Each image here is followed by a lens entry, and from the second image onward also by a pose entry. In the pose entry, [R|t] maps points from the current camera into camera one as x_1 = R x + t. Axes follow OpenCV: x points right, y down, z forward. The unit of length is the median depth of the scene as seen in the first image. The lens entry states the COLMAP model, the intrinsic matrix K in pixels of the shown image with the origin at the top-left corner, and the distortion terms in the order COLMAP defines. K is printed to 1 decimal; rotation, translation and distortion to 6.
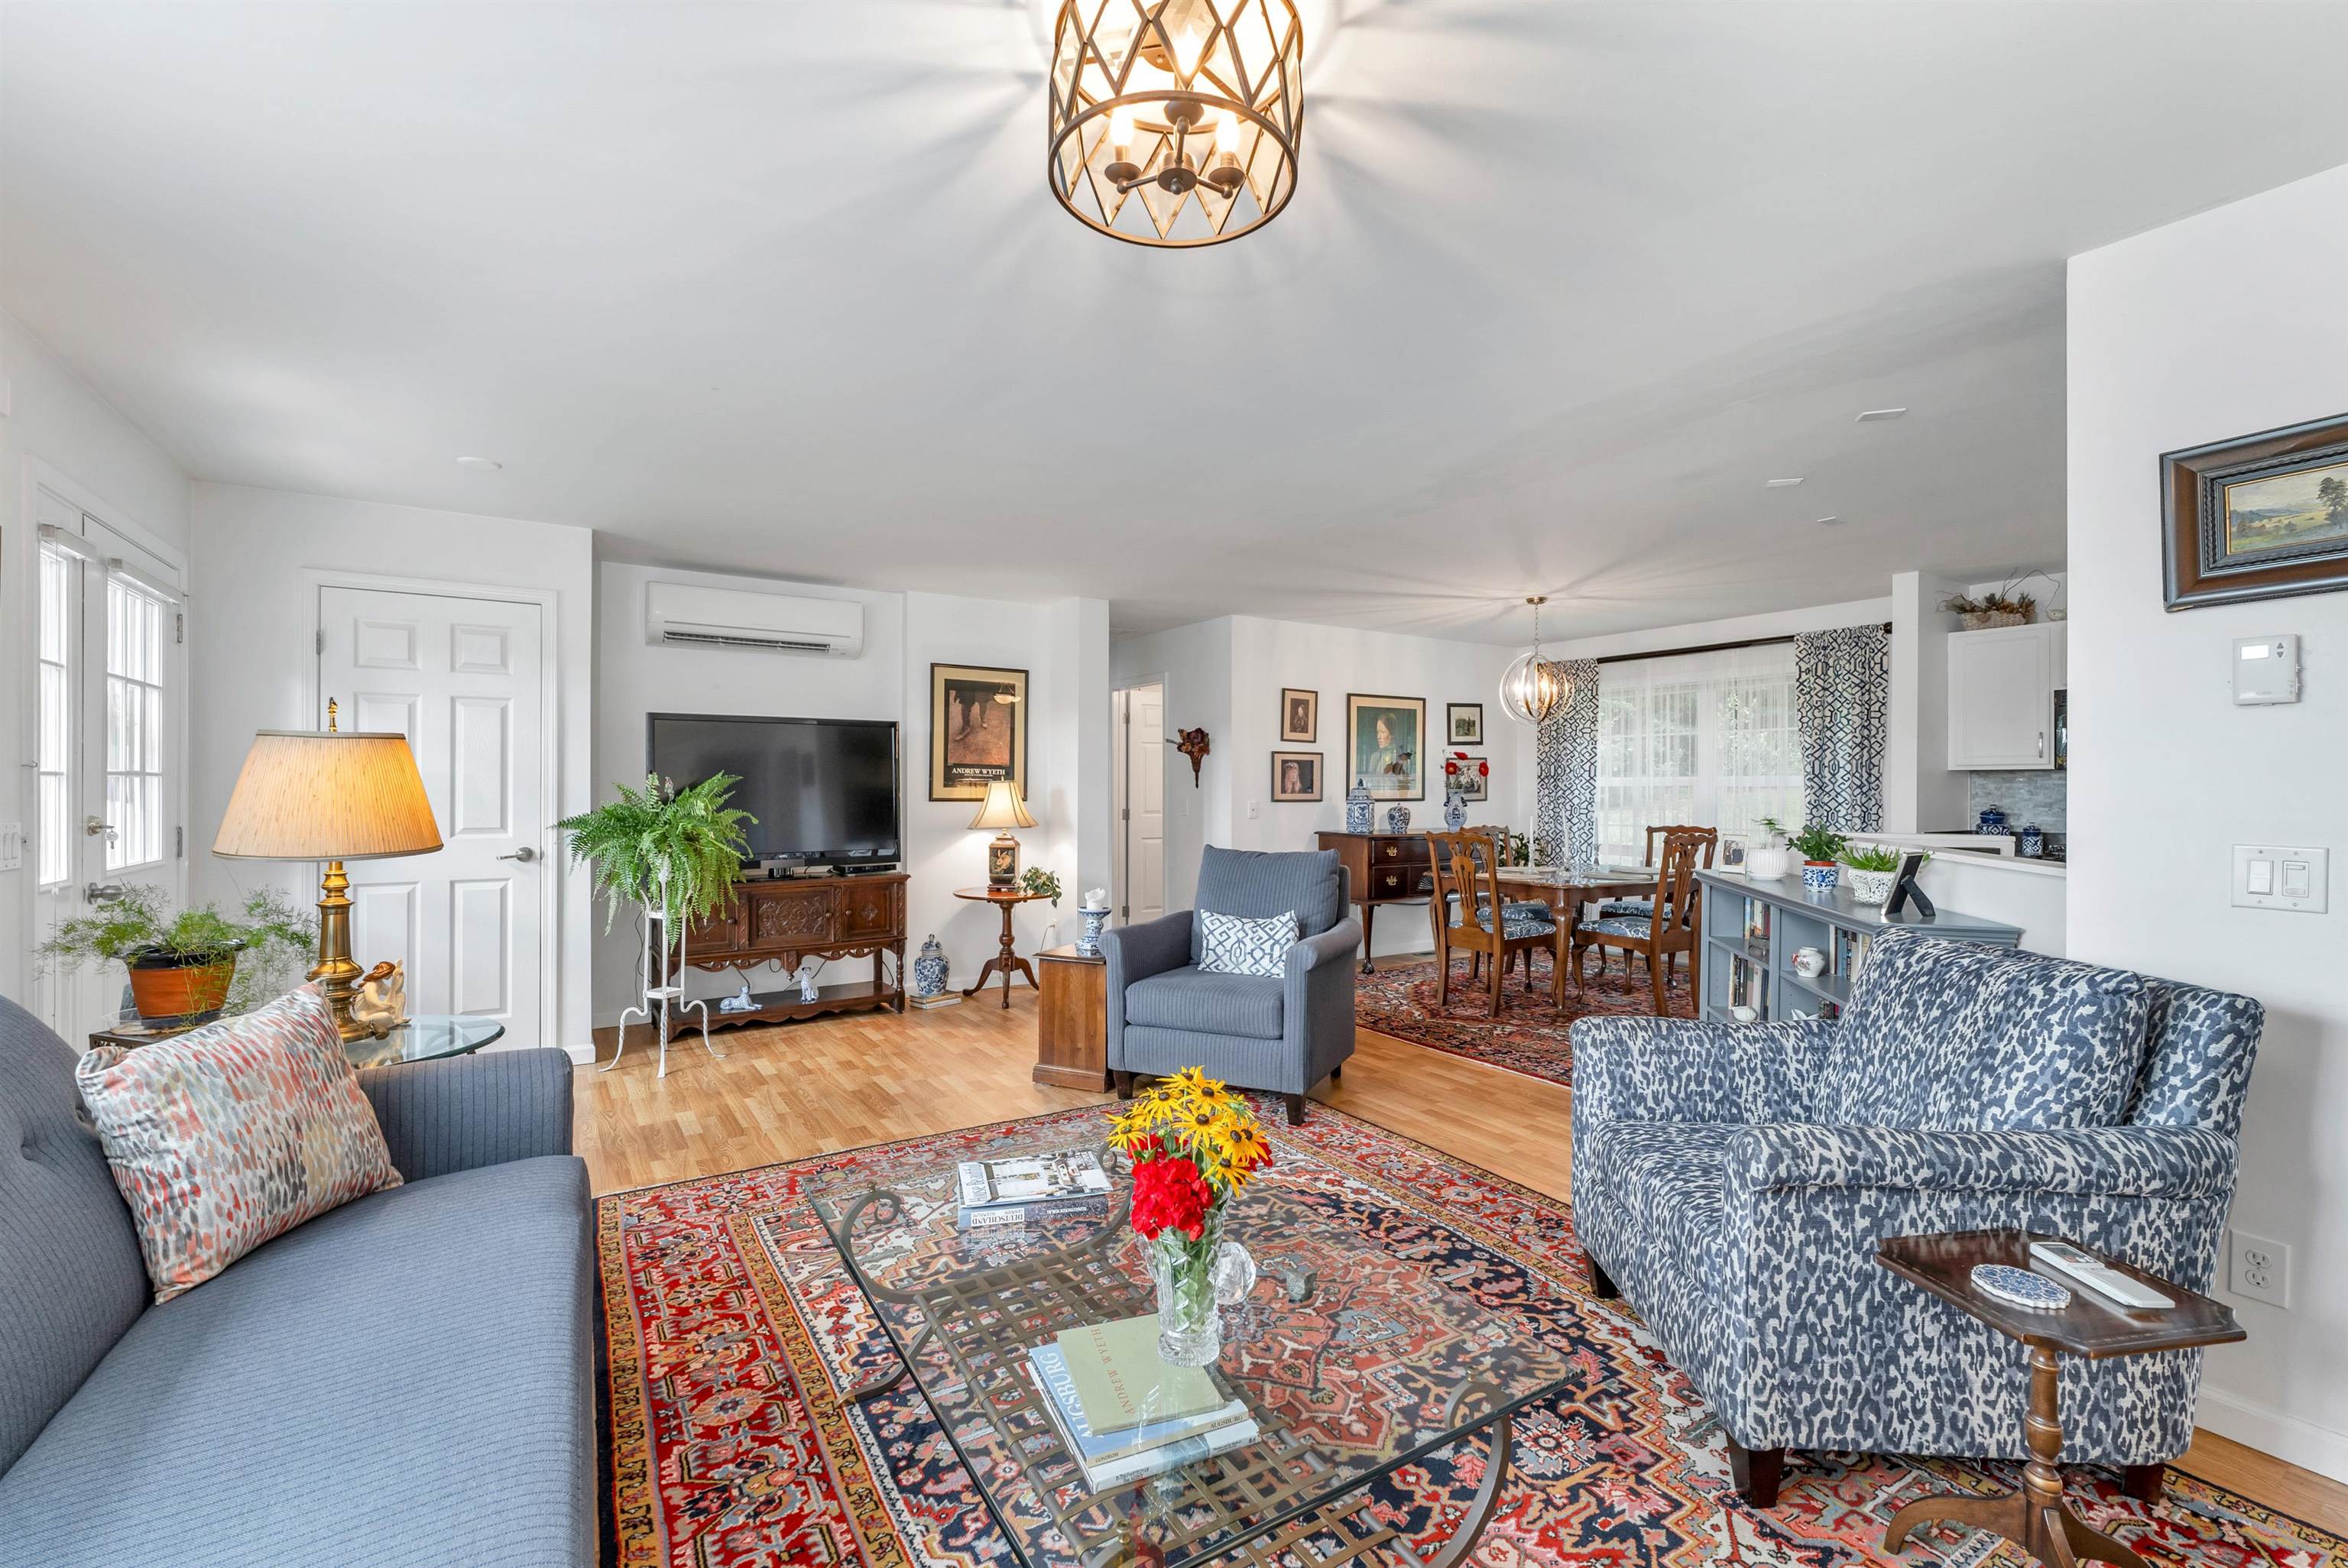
lens RADIAL K [[1019.5, 0, 1174.0], [0, 1019.5, 784.0], [0, 0, 1]] dist [0.002112, 0.000273]
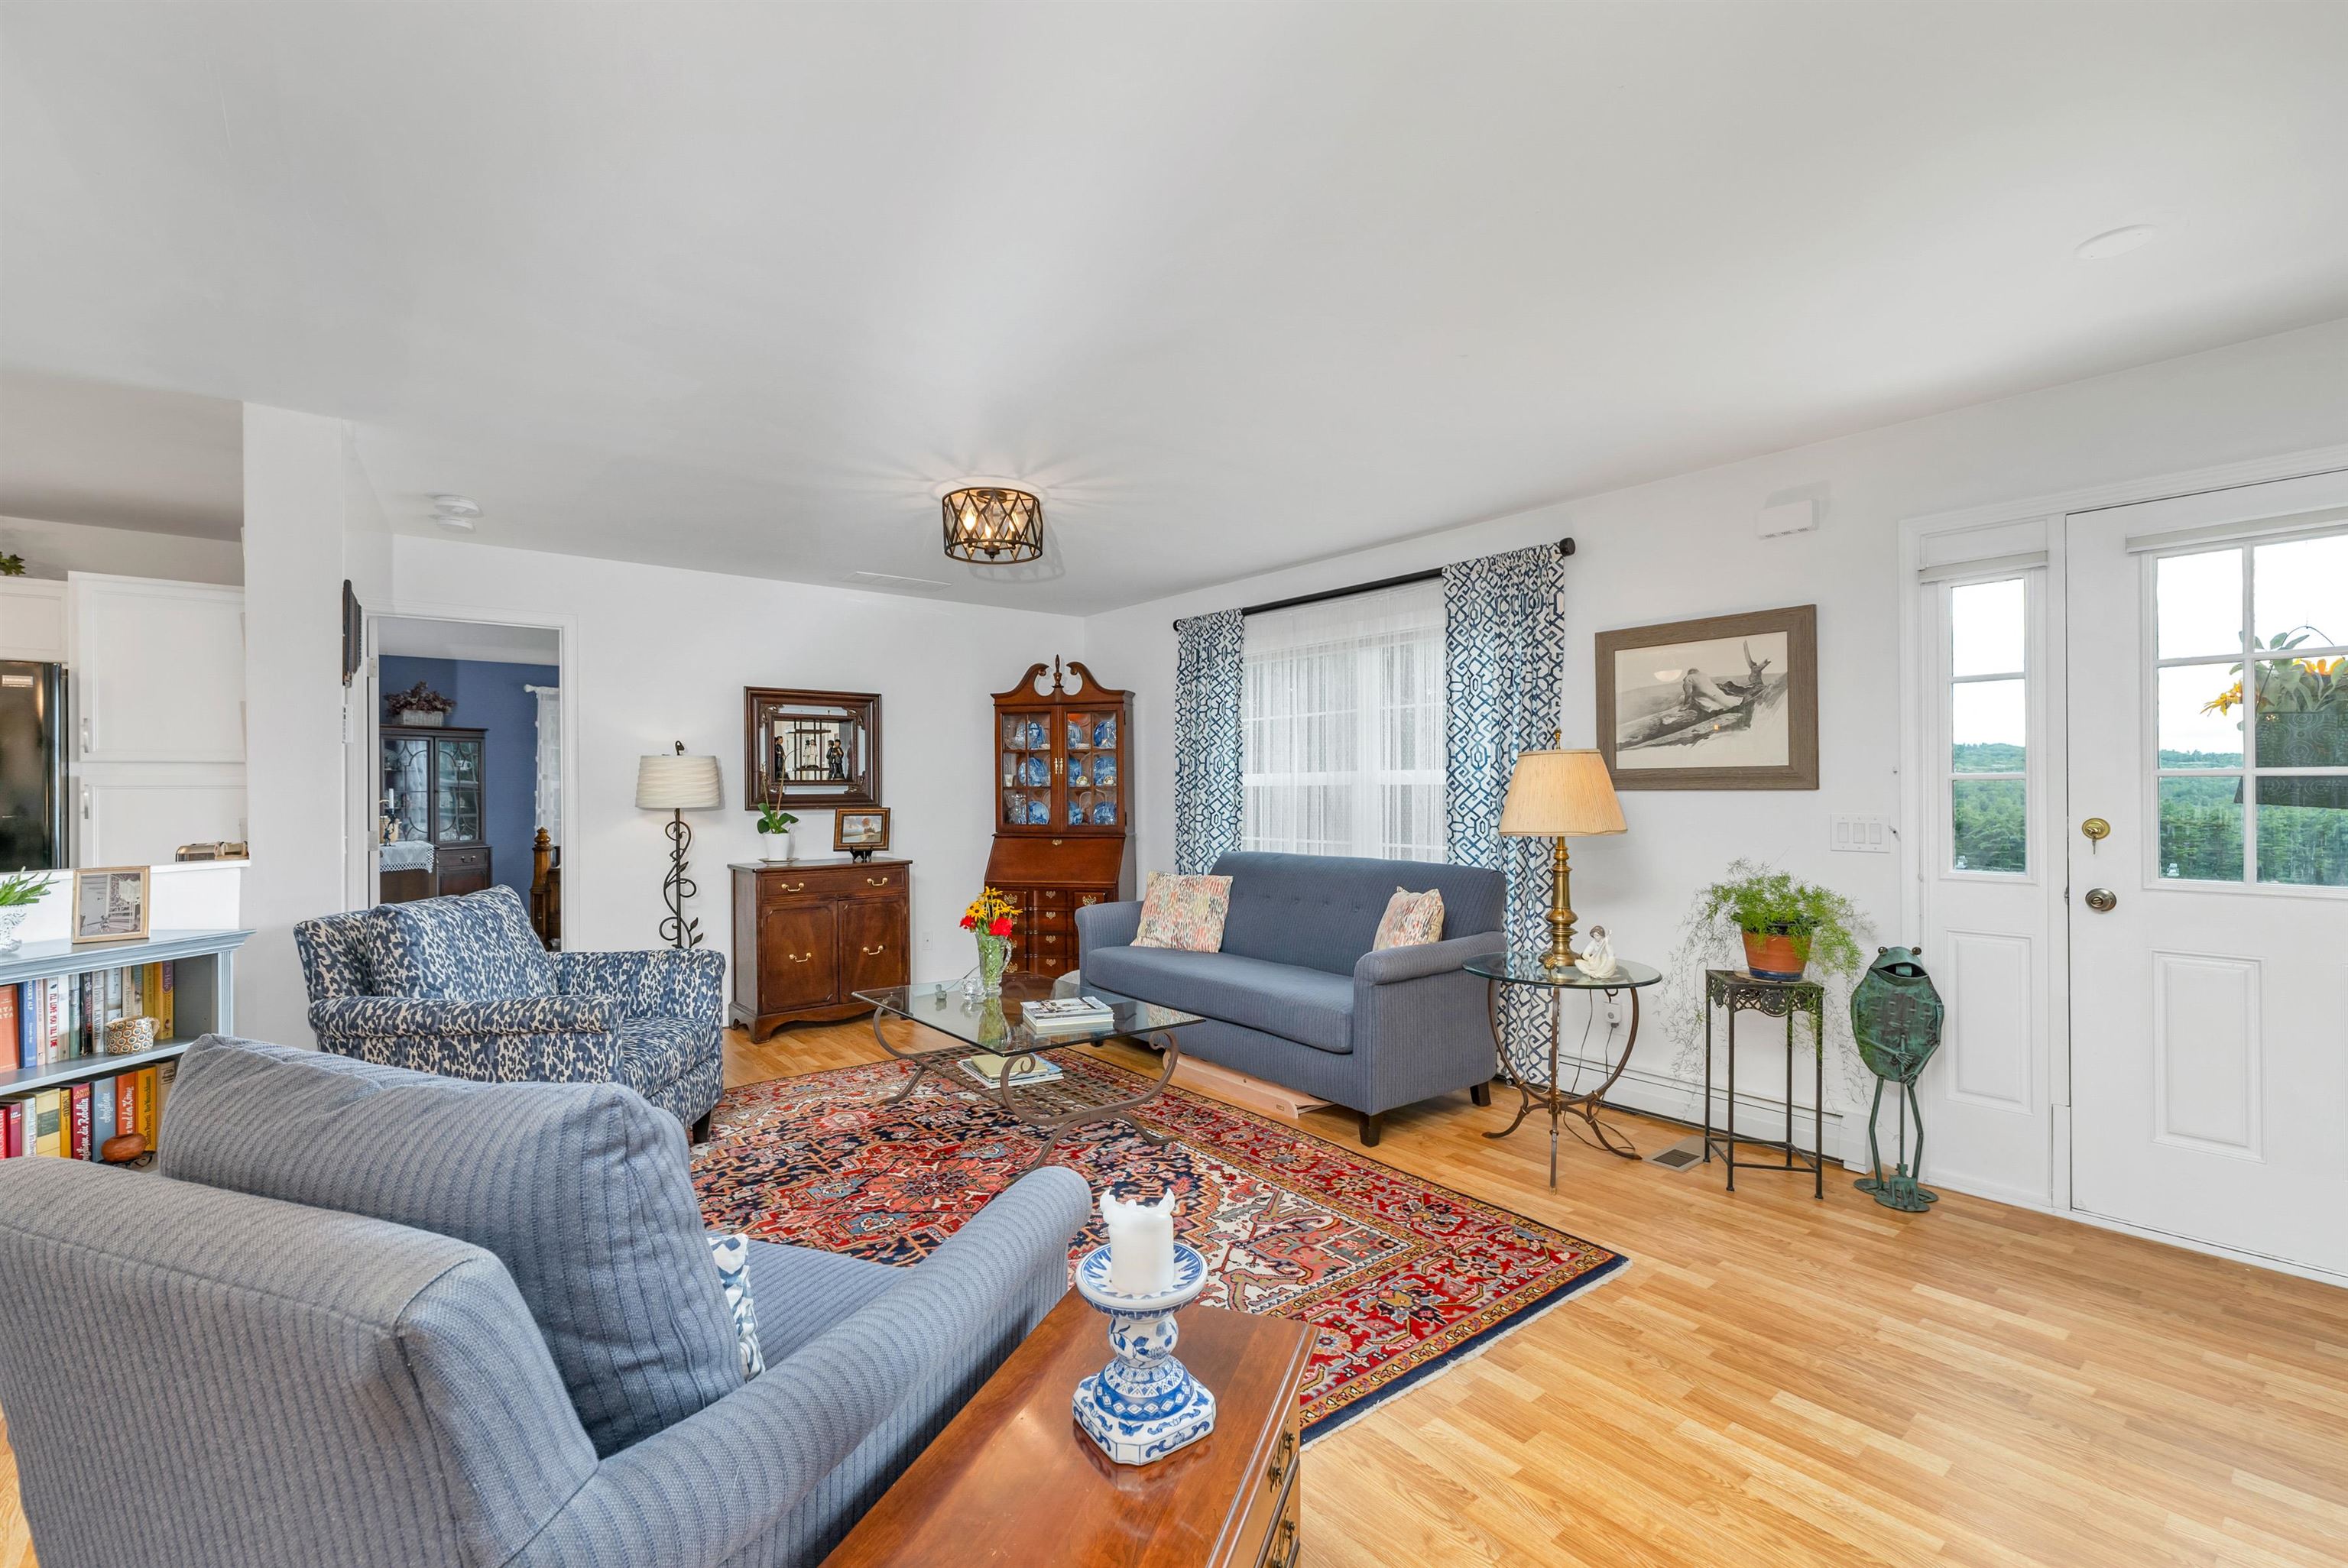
lens RADIAL K [[1019.5, 0, 1174.0], [0, 1019.5, 784.0], [0, 0, 1]] dist [0.002112, 0.000273]
pose [[-0.994299, 0.002375, -0.106604, -0.133830], [0.003177, 0.999968, -0.007355, 0.004290], [0.106583, -0.007652, -0.994274, 2.743602]]
